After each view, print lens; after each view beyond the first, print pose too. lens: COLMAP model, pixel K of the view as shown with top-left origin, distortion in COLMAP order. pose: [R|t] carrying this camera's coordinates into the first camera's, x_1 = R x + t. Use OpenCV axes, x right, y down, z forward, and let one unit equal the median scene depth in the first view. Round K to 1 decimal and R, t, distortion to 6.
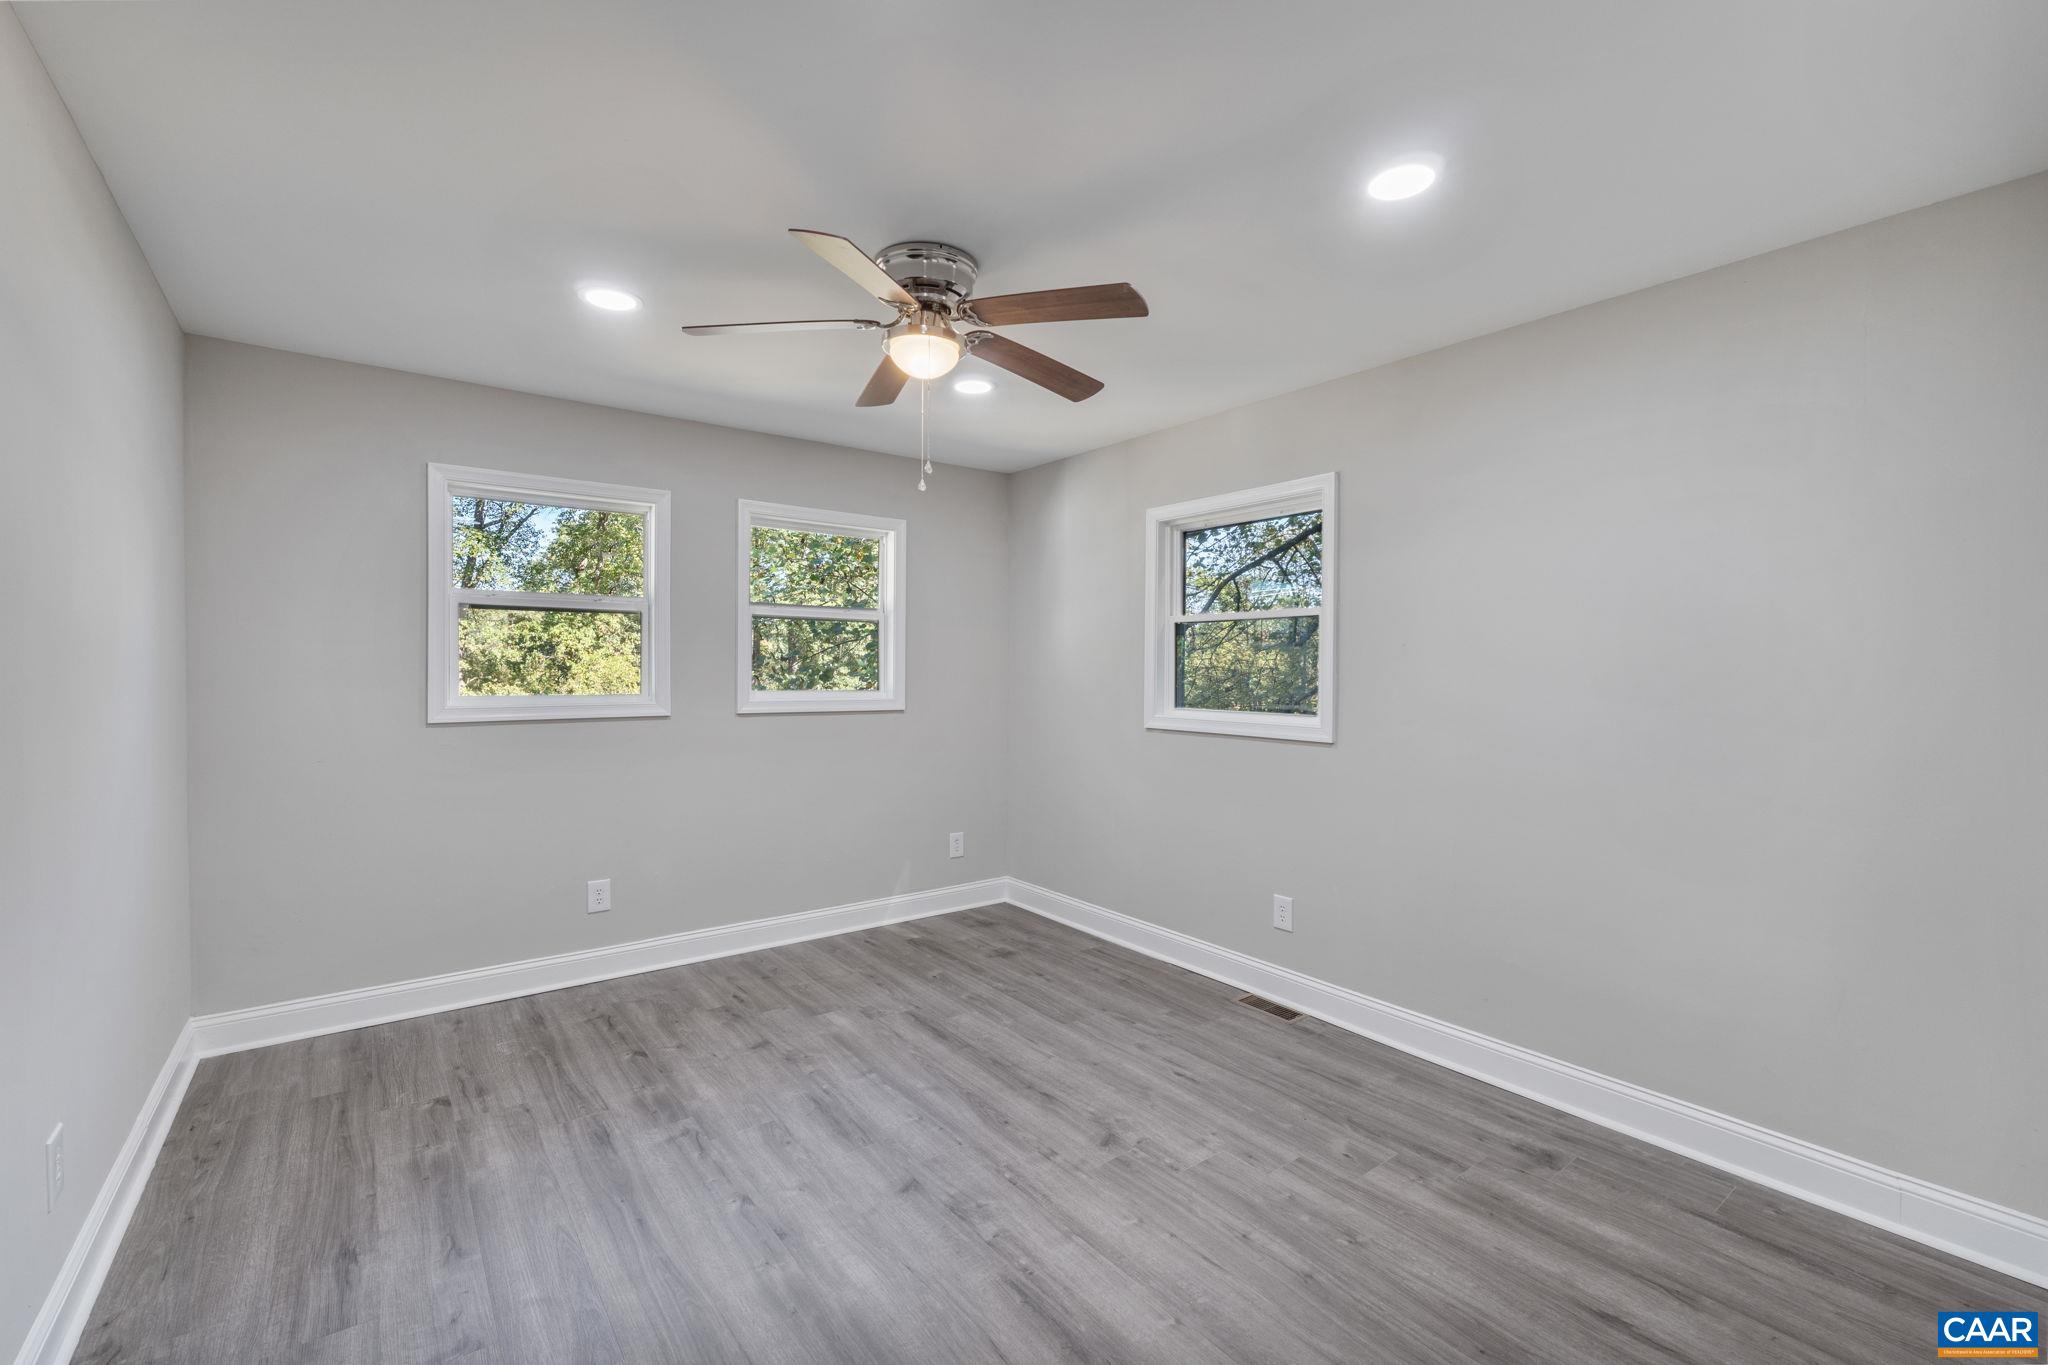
lens RADIAL K [[865.6, 0, 1007.9], [0, 865.6, 673.2], [0, 0, 1]] dist [-0.005169, -0.000455]
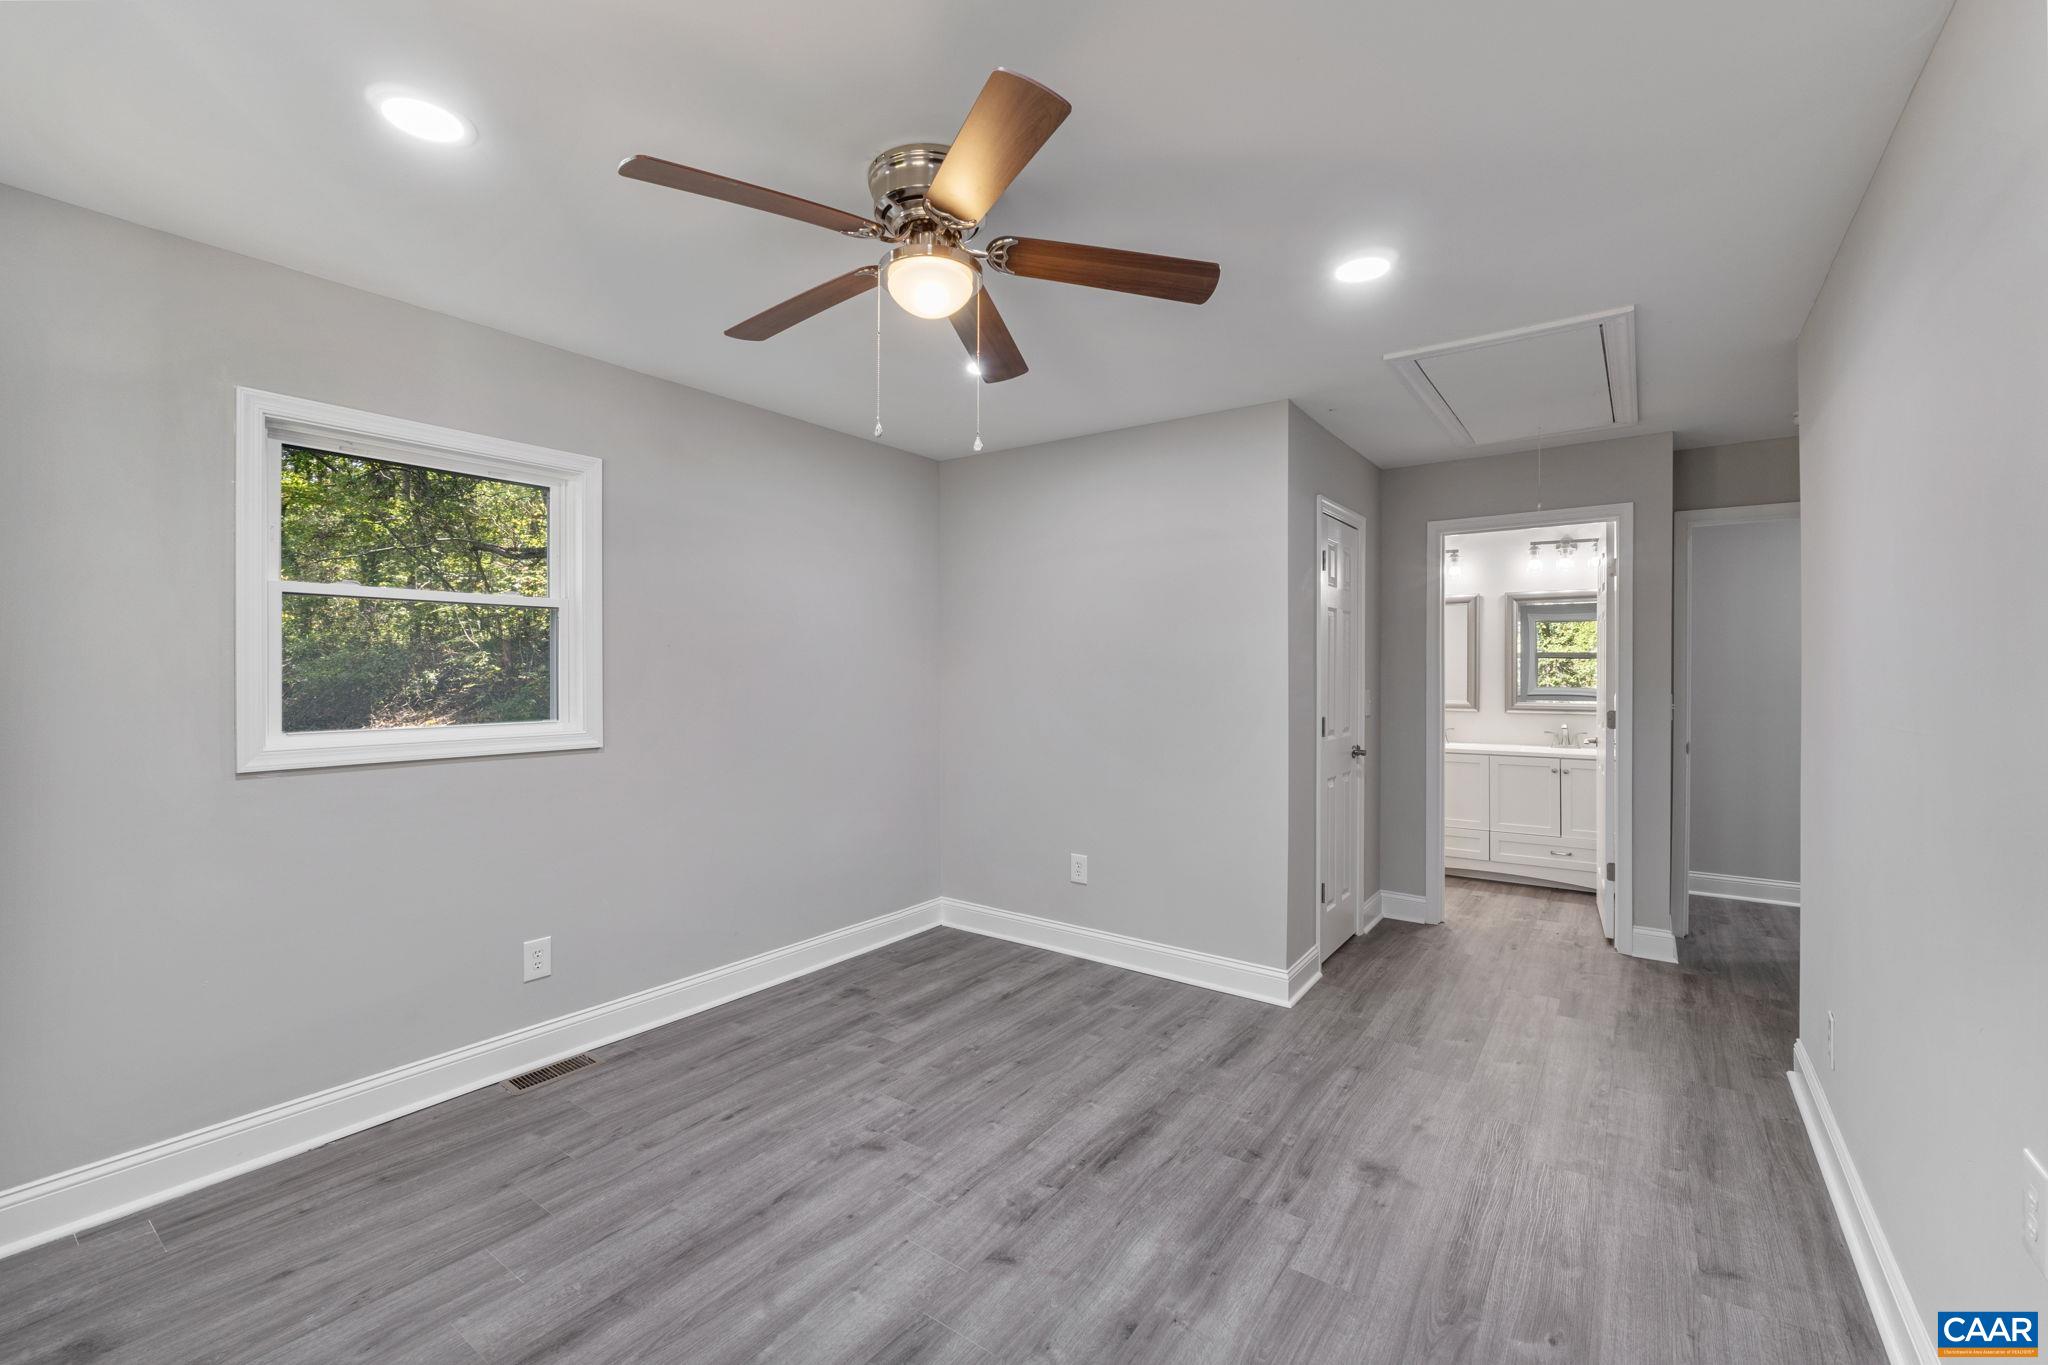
lens RADIAL K [[865.6, 0, 1007.9], [0, 865.6, 673.2], [0, 0, 1]] dist [-0.005169, -0.000455]
pose [[-0.295862, -0.011048, 0.955167, -0.835463], [-0.002032, 0.999938, 0.010937, -0.016265], [-0.955228, 0.001295, -0.295866, 1.094056]]
